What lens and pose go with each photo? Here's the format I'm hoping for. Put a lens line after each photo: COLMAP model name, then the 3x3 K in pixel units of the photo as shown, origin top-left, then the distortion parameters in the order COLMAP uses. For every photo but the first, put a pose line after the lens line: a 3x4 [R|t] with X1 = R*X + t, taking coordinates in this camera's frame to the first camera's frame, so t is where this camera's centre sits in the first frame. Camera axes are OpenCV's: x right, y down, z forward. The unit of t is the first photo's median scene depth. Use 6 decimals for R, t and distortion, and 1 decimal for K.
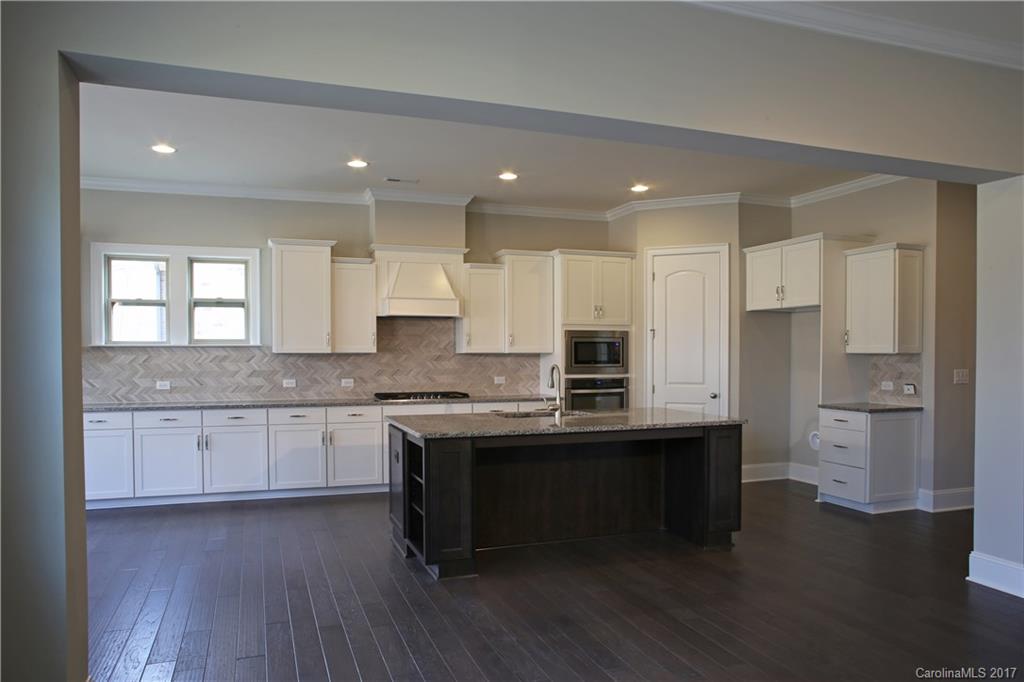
lens RADIAL K [[728.0, 0, 533.5], [0, 728.0, 373.5], [0, 0, 1]] dist [-0.008672, 0.013611]
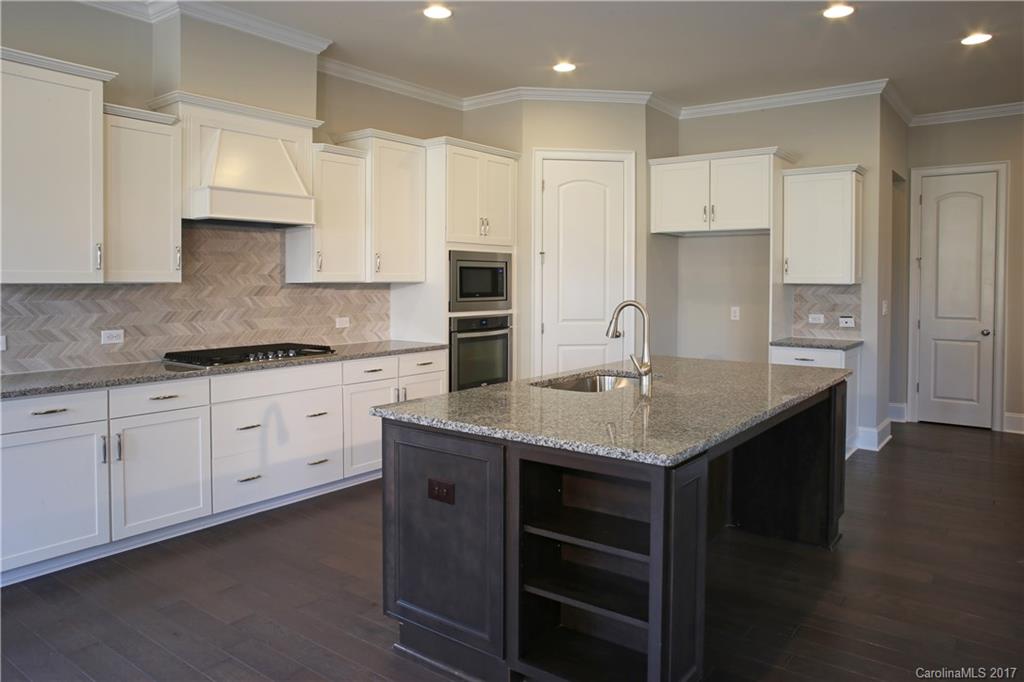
lens RADIAL K [[728.0, 0, 521.2], [0, 728.0, 281.7], [0, 0, 1]] dist [-0.008672, 0.013611]
pose [[0.838069, 0.000195, 0.545564, -0.292909], [0.011180, 0.999784, -0.017532, -0.015749], [-0.545449, 0.020792, 0.837886, 0.366983]]
